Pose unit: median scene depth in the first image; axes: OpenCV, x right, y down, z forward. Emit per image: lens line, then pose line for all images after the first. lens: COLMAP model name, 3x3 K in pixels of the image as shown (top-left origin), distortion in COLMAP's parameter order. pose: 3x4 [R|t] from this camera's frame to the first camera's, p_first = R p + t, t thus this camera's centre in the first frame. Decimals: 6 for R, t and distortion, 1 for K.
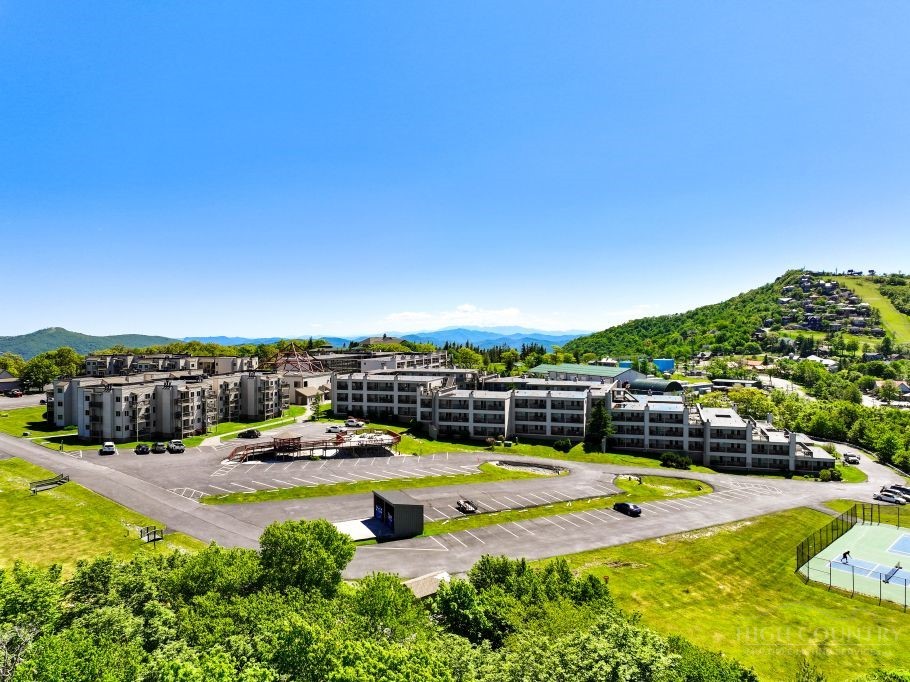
lens RADIAL K [[640.4, 0, 455.2], [0, 640.4, 340.5], [0, 0, 1]] dist [-0.010335, 0.026427]
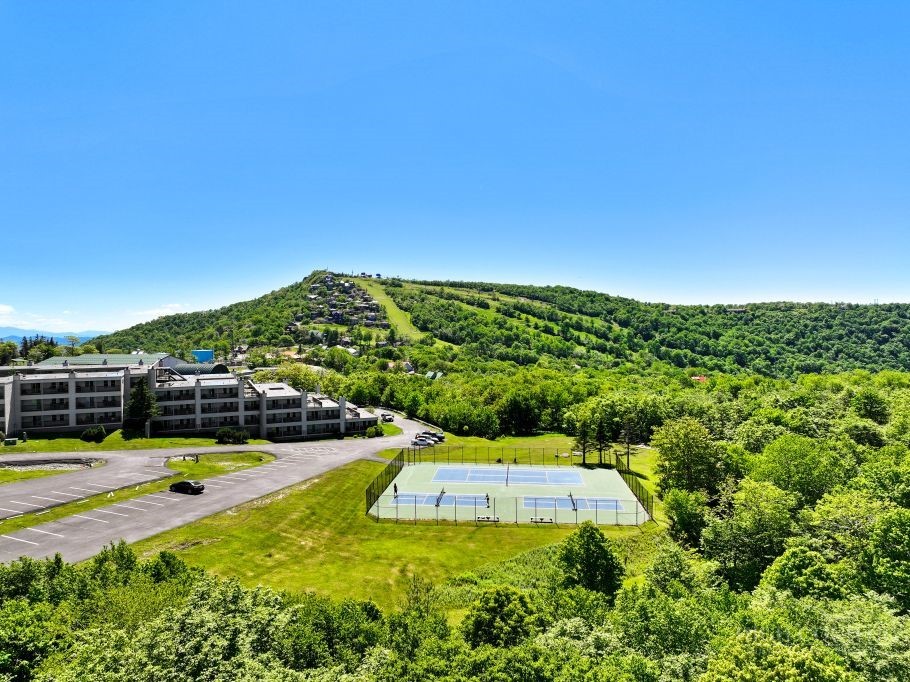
lens RADIAL K [[640.4, 0, 460.2], [0, 640.4, 340.7], [0, 0, 1]] dist [-0.010335, 0.026427]
pose [[0.760146, -0.020106, 0.649441, -0.004431], [0.019854, 0.999773, 0.007714, 0.050003], [-0.649449, 0.007030, 0.760373, 0.080824]]
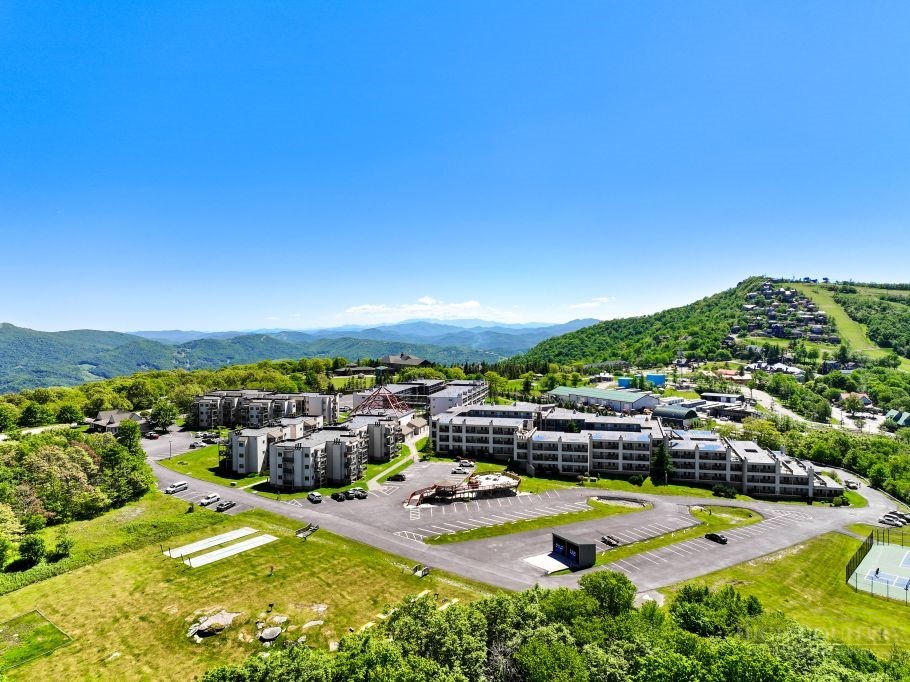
lens RADIAL K [[640.4, 0, 456.6], [0, 640.4, 338.1], [0, 0, 1]] dist [-0.010335, 0.026427]
pose [[0.997941, -0.004060, 0.064010, -0.285302], [0.003603, 0.999967, 0.007255, -0.137147], [-0.064037, -0.007010, 0.997923, -0.261017]]
